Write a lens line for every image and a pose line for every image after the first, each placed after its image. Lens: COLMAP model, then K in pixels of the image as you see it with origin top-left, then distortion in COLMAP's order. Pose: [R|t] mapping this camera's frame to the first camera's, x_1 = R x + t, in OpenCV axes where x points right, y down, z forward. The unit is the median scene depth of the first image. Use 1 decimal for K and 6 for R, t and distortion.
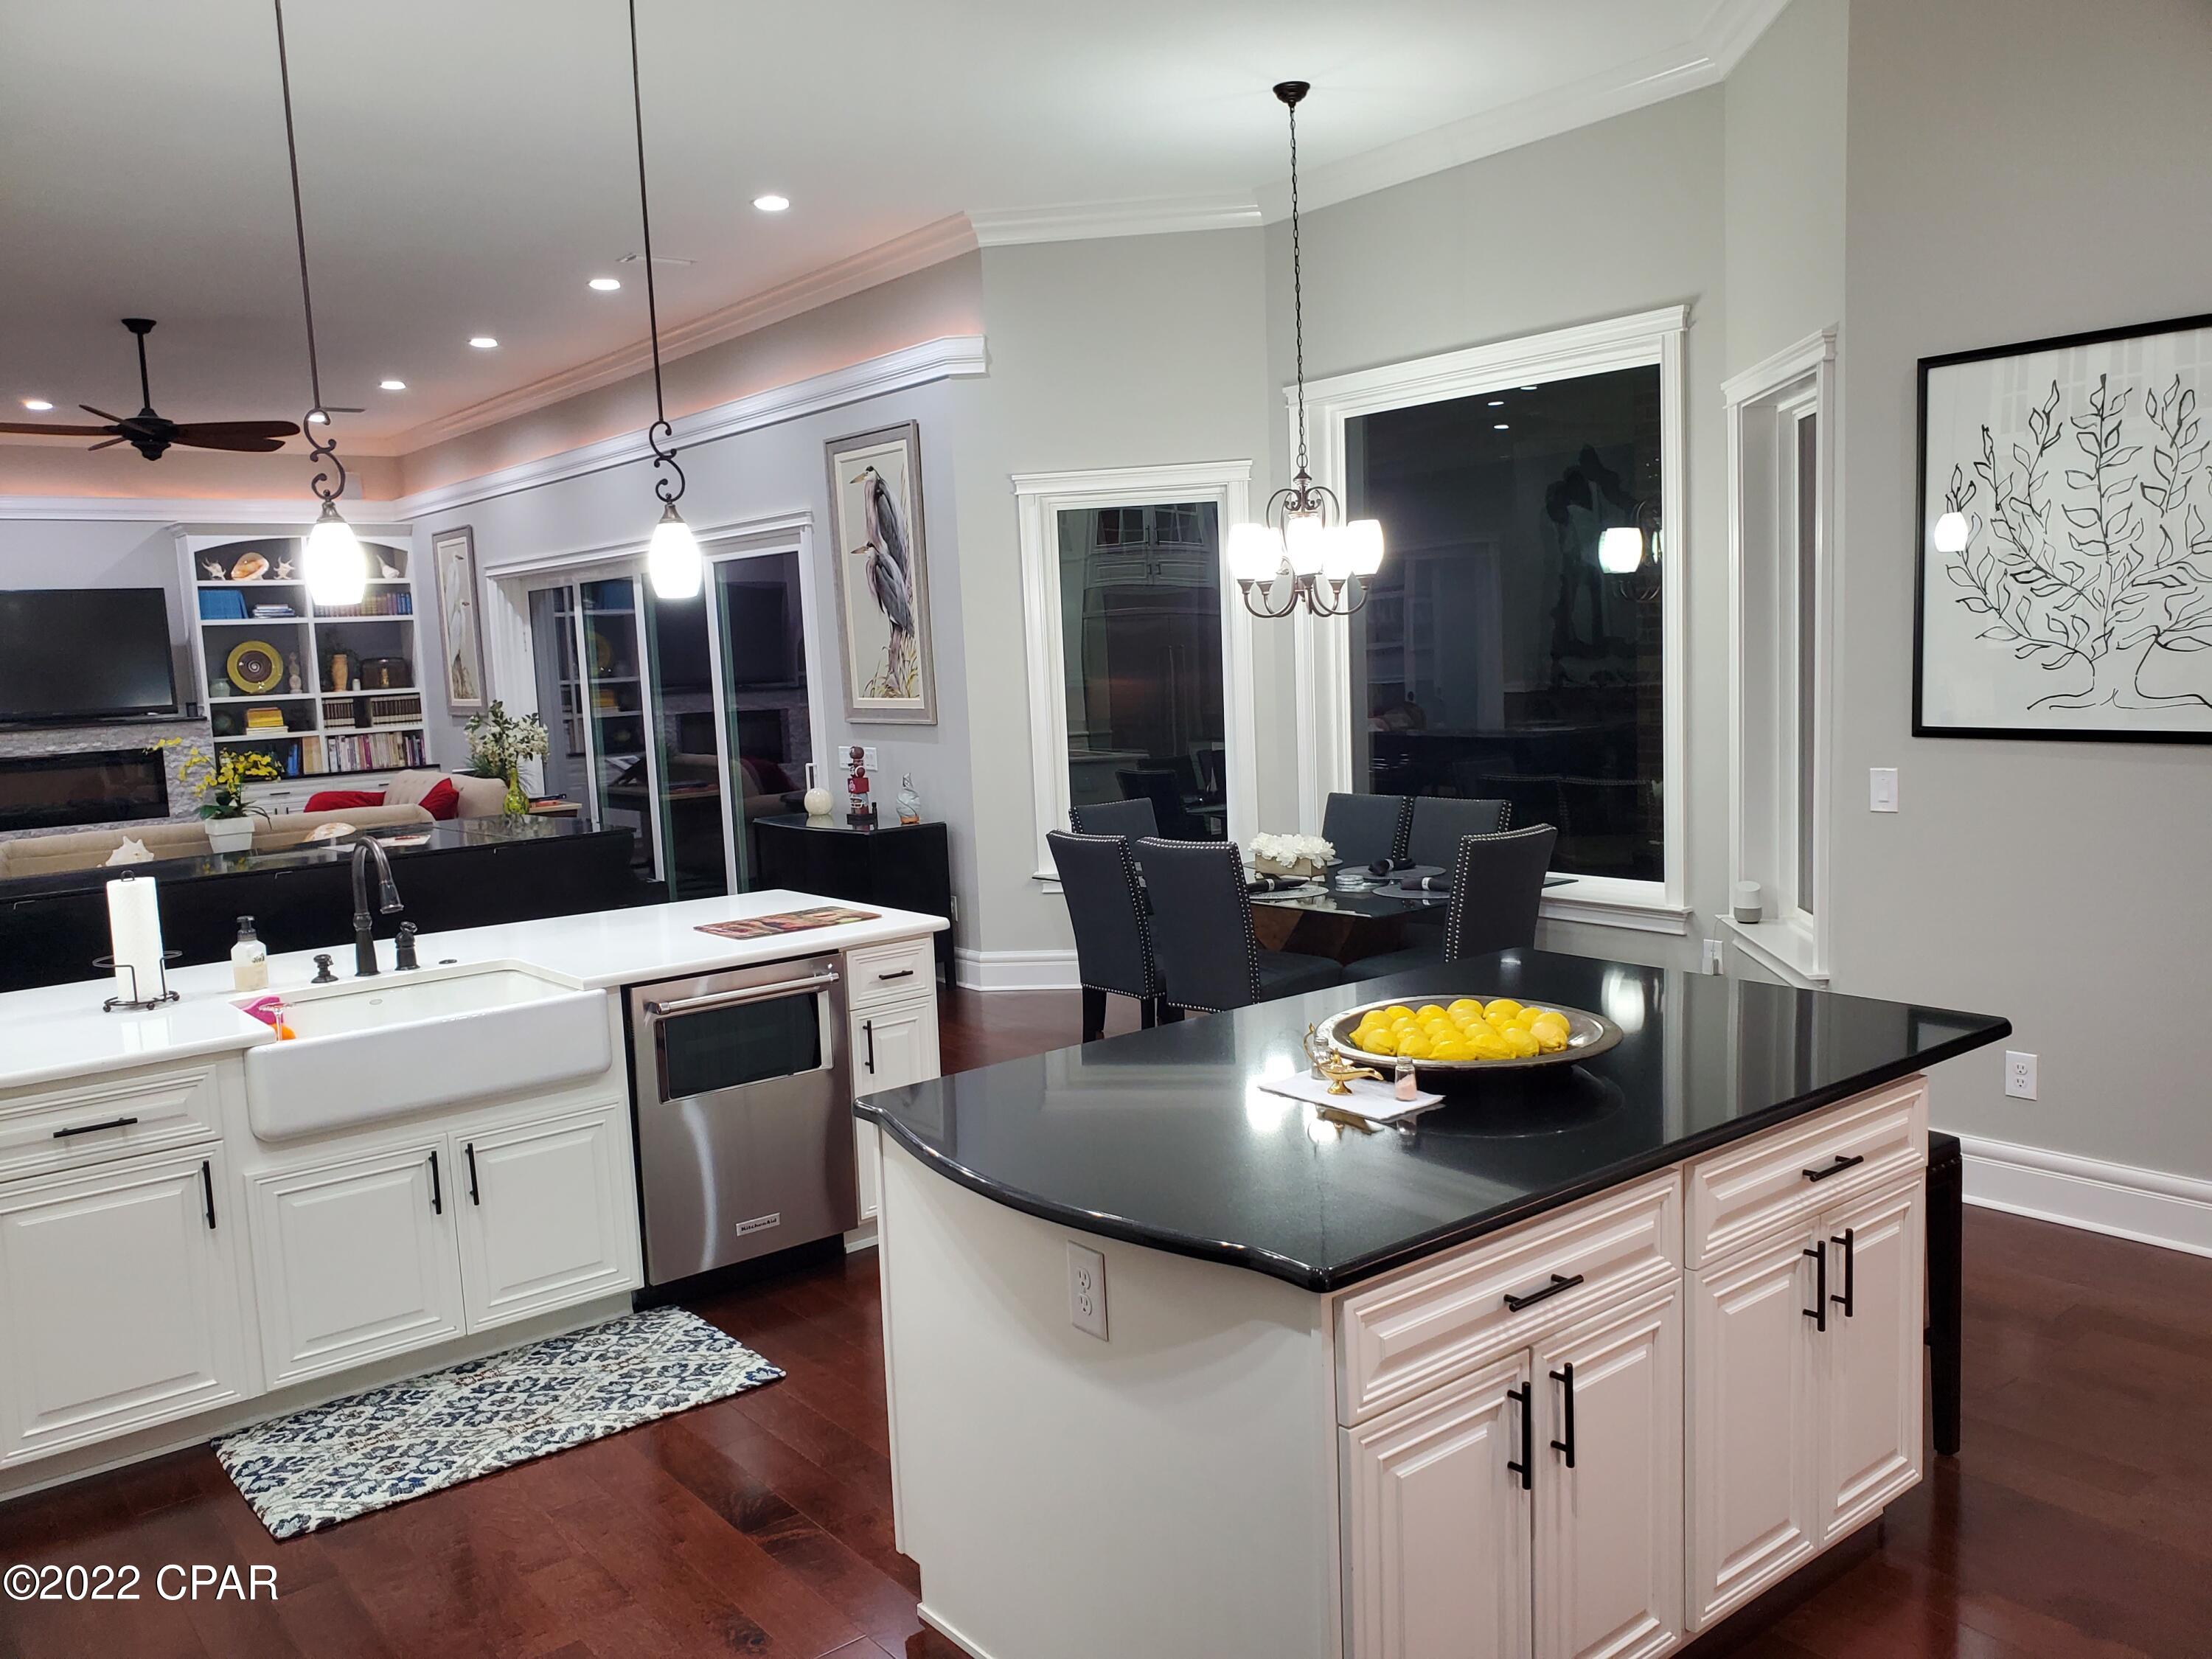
lens RADIAL K [[1733.0, 0, 1099.2], [0, 1733.0, 831.3], [0, 0, 1]] dist [-0.036124, 0.062120]
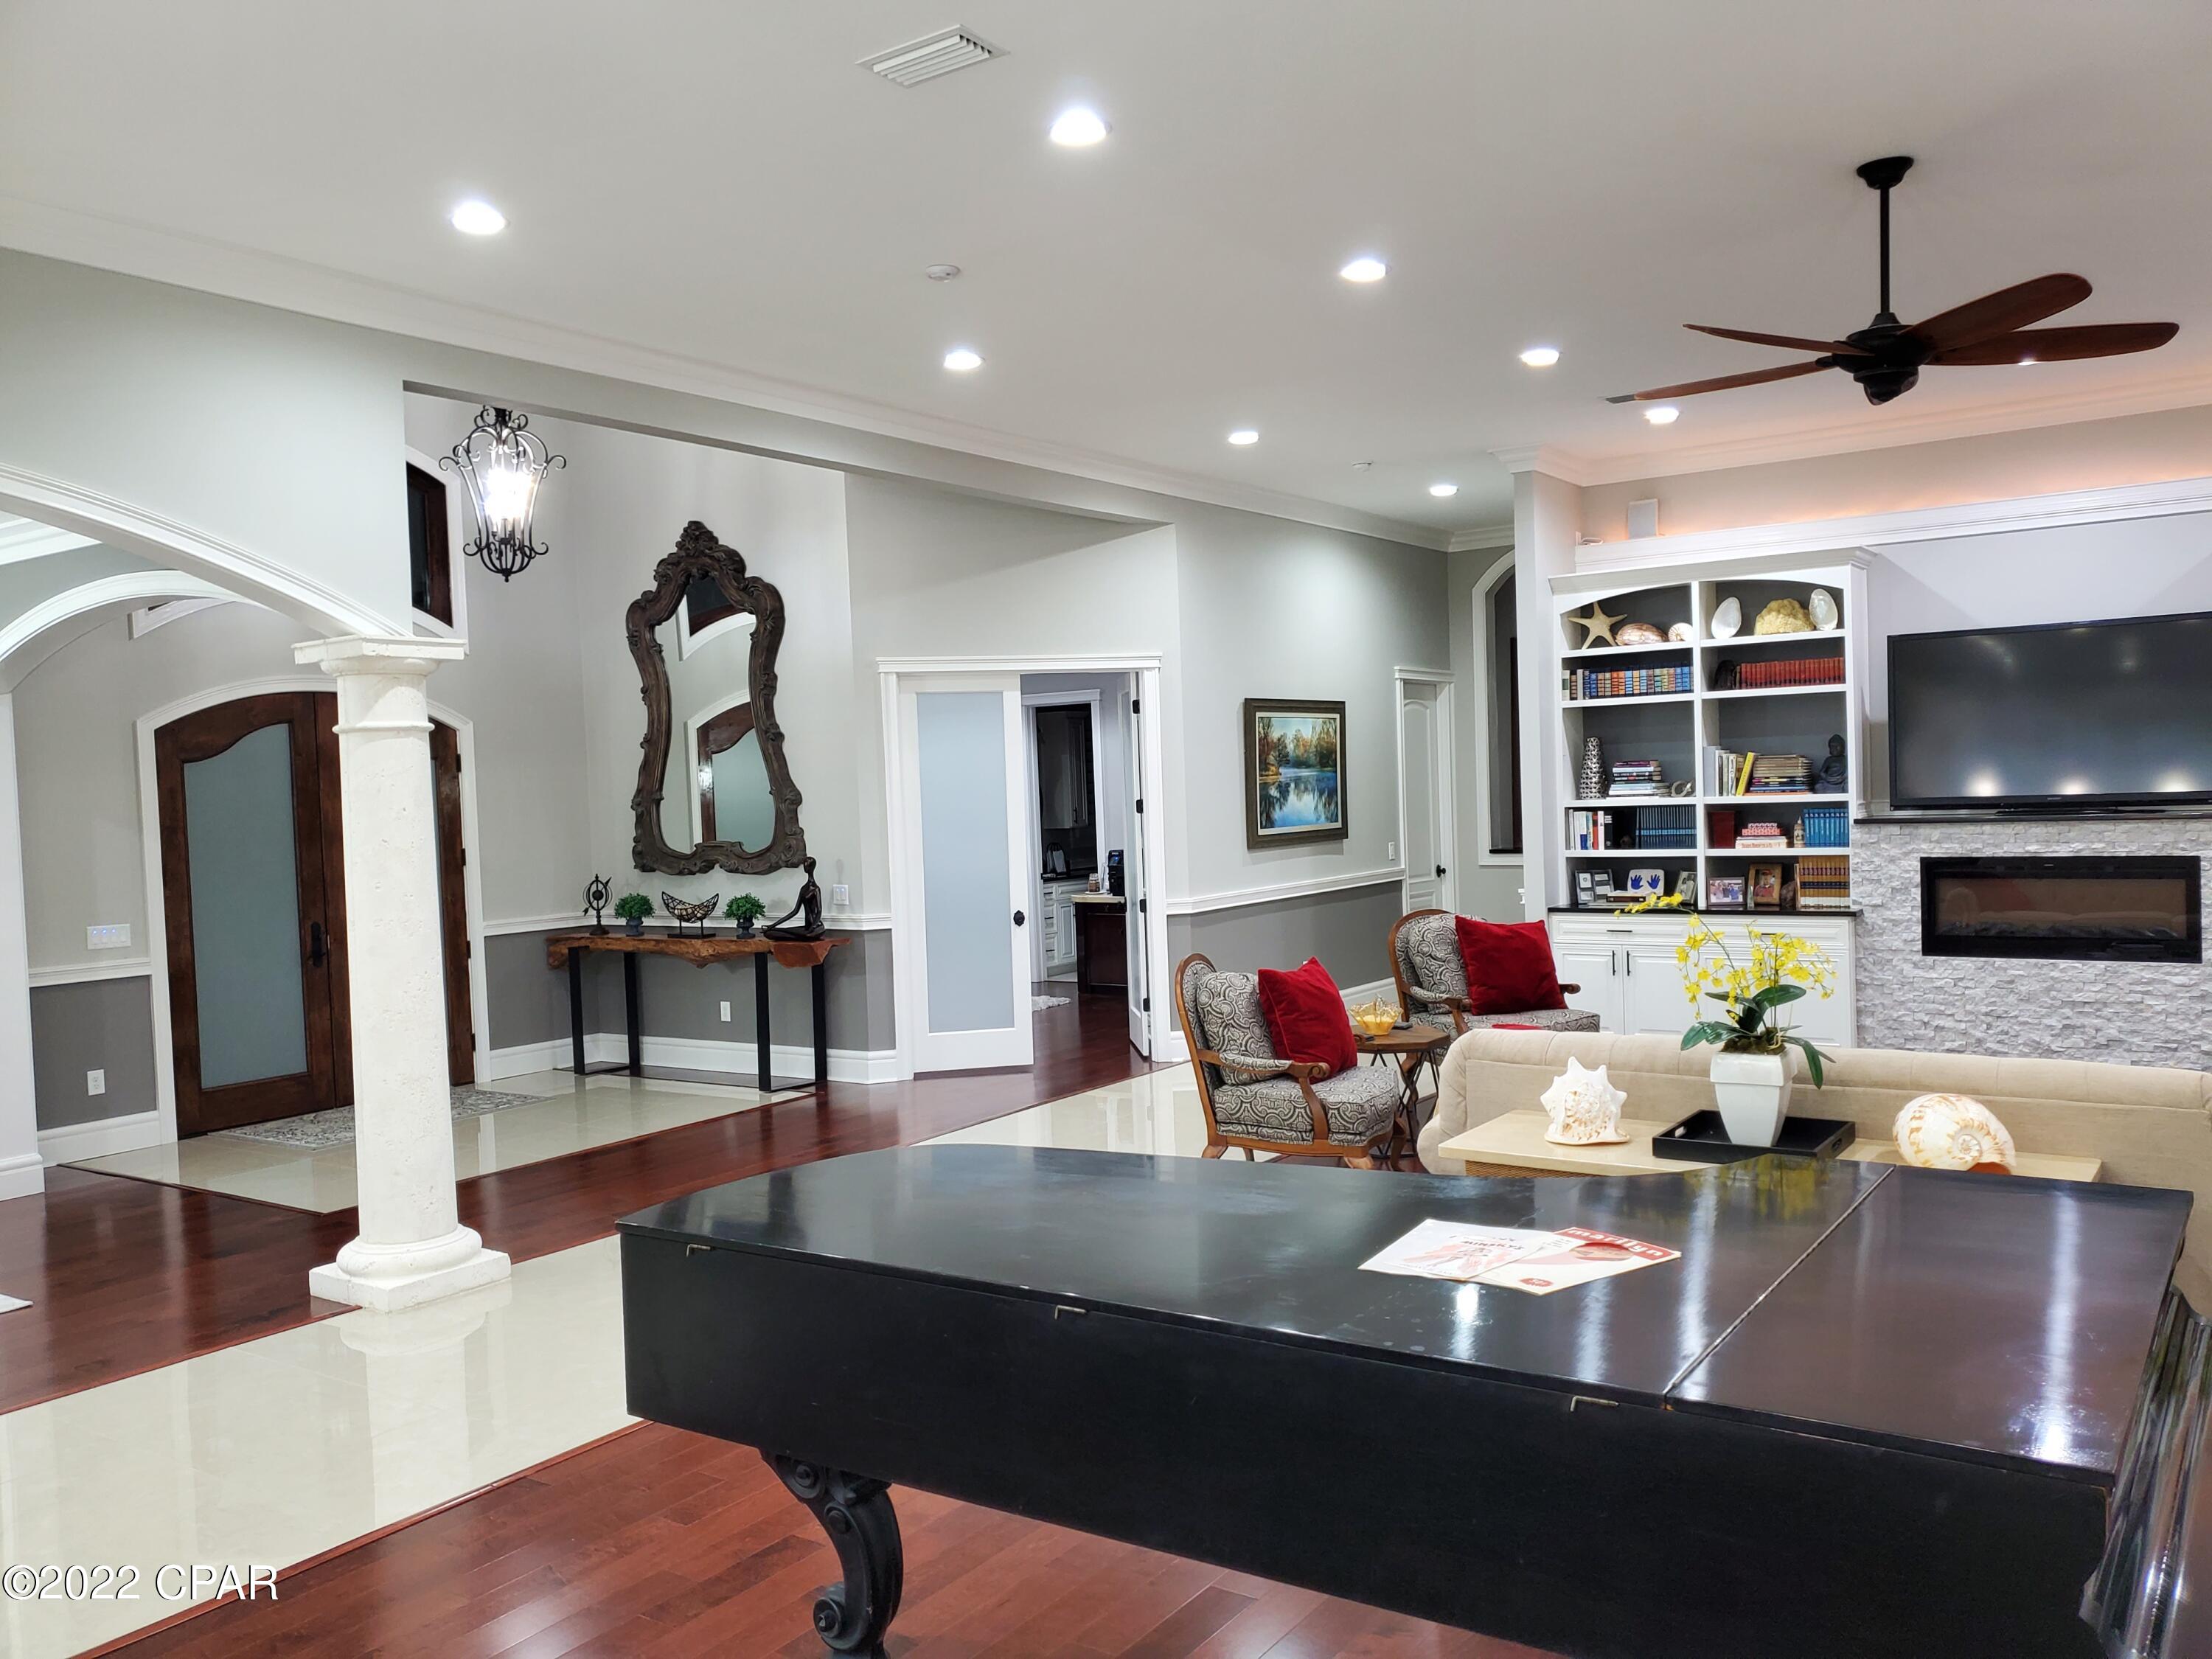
lens RADIAL K [[1723.6, 0, 1100.3], [0, 1723.6, 842.1], [0, 0, 1]] dist [0.002456, 0.000885]
pose [[0.279606, 0.070052, -0.957556, -0.036108], [-0.082209, 0.995419, 0.048817, -0.049995], [0.956589, 0.065070, 0.284084, 0.405732]]
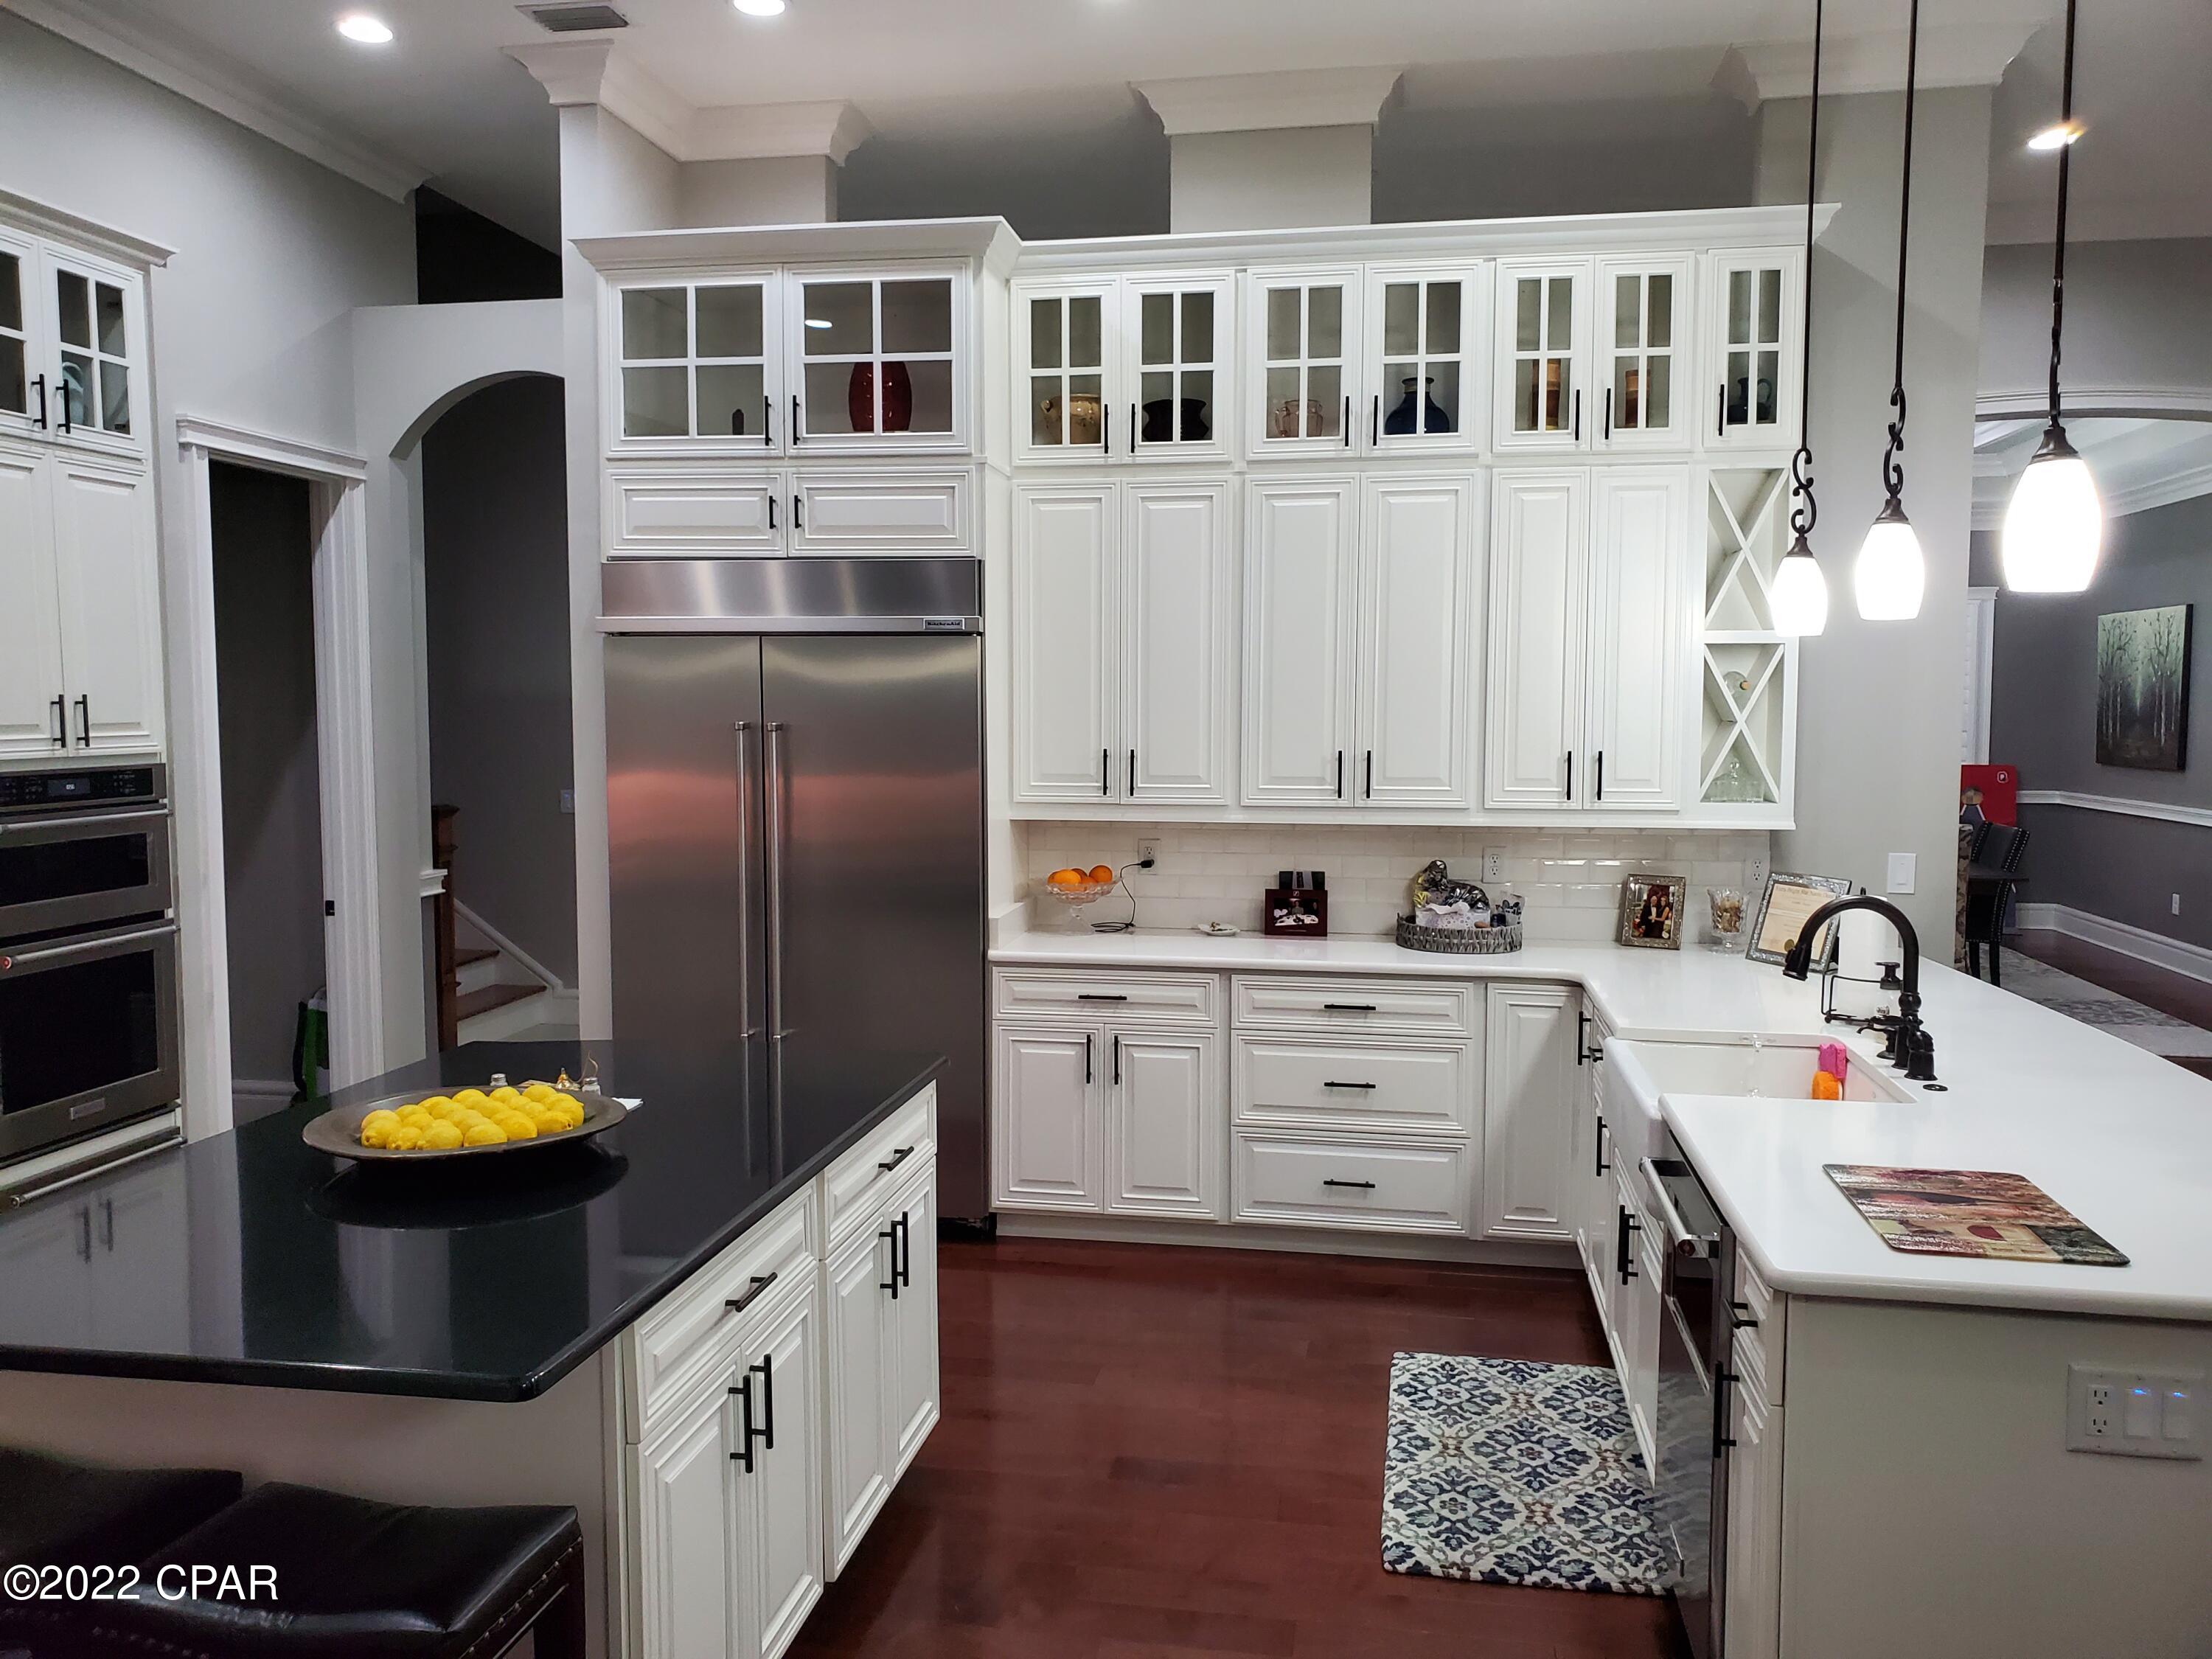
lens RADIAL K [[1733.0, 0, 1099.2], [0, 1733.0, 831.3], [0, 0, 1]] dist [-0.036124, 0.062120]
pose [[-0.751949, 0.097244, -0.652009, 0.125143], [-0.038715, 0.980838, 0.190937, -0.054338], [0.658083, 0.168818, -0.733776, 0.427262]]
